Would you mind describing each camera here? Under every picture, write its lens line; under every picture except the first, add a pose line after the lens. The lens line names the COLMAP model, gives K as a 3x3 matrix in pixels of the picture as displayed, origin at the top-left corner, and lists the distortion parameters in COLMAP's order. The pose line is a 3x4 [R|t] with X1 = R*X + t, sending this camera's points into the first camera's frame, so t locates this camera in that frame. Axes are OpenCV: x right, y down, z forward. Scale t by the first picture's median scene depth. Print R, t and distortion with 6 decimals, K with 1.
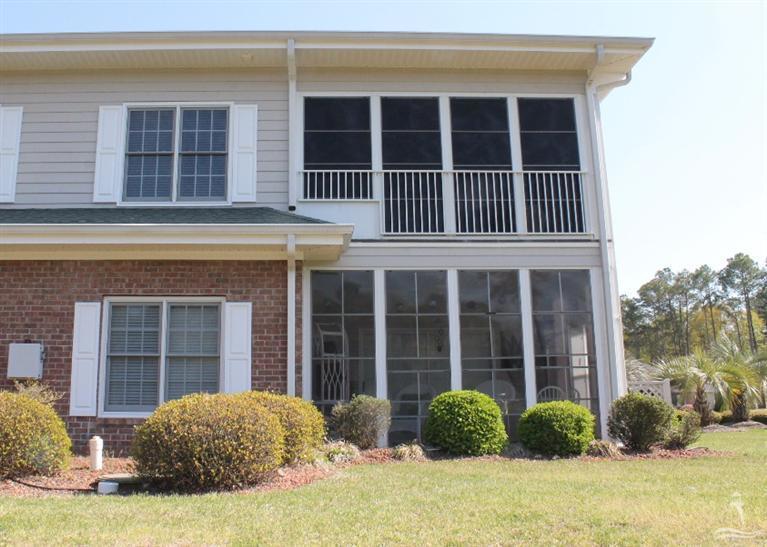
lens RADIAL K [[830.5, 0, 382.3], [0, 830.5, 218.7], [0, 0, 1]] dist [-0.137132, 0.016558]
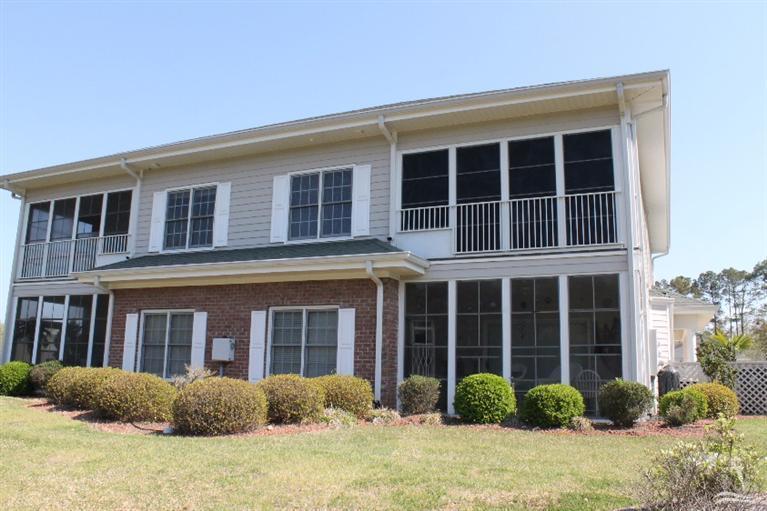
lens RADIAL K [[660.6, 0, 383.5], [0, 660.6, 255.5], [0, 0, 1]] dist [-0.158960, 0.152035]
pose [[0.901657, -0.053839, -0.429087, 0.341278], [0.066253, 0.997704, 0.014035, -0.000400], [0.427346, -0.041084, 0.903154, 0.012468]]
